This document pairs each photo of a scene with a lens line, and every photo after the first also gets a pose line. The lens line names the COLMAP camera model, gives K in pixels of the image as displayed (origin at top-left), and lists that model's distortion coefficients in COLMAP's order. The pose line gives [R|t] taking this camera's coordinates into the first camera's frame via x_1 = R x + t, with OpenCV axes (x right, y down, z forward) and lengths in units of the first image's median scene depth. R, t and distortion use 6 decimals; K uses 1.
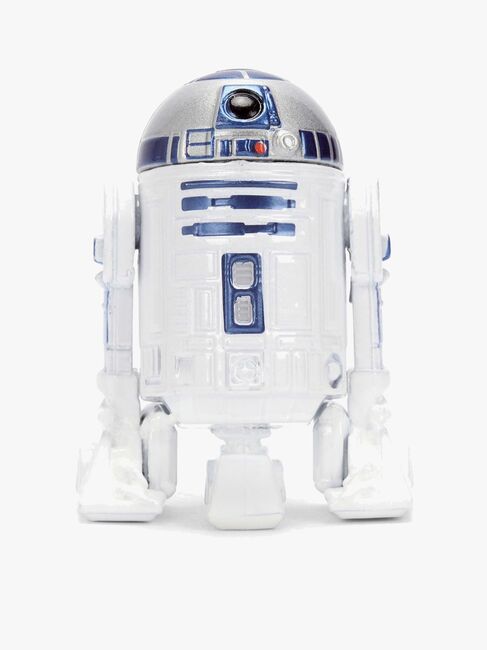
lens RADIAL K [[2250.4, 0, 243.4], [0, 2250.4, 324.8], [0, 0, 1]] dist [-0.063274, 0.000000]
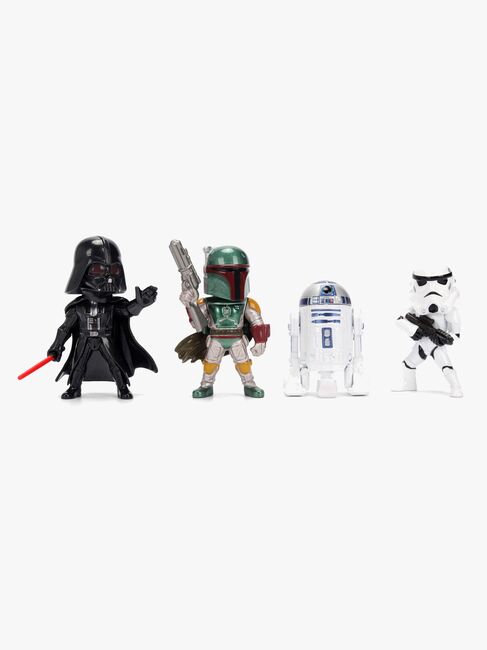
lens RADIAL K [[2250.4, 0, 243.7], [0, 2250.4, 324.8], [0, 0, 1]] dist [-0.063274, 0.000000]
pose [[0.999996, 0.001035, 0.002589, -0.155277], [-0.000971, 0.999699, -0.024529, 0.060024], [-0.002613, 0.024527, 0.999696, -2.932820]]
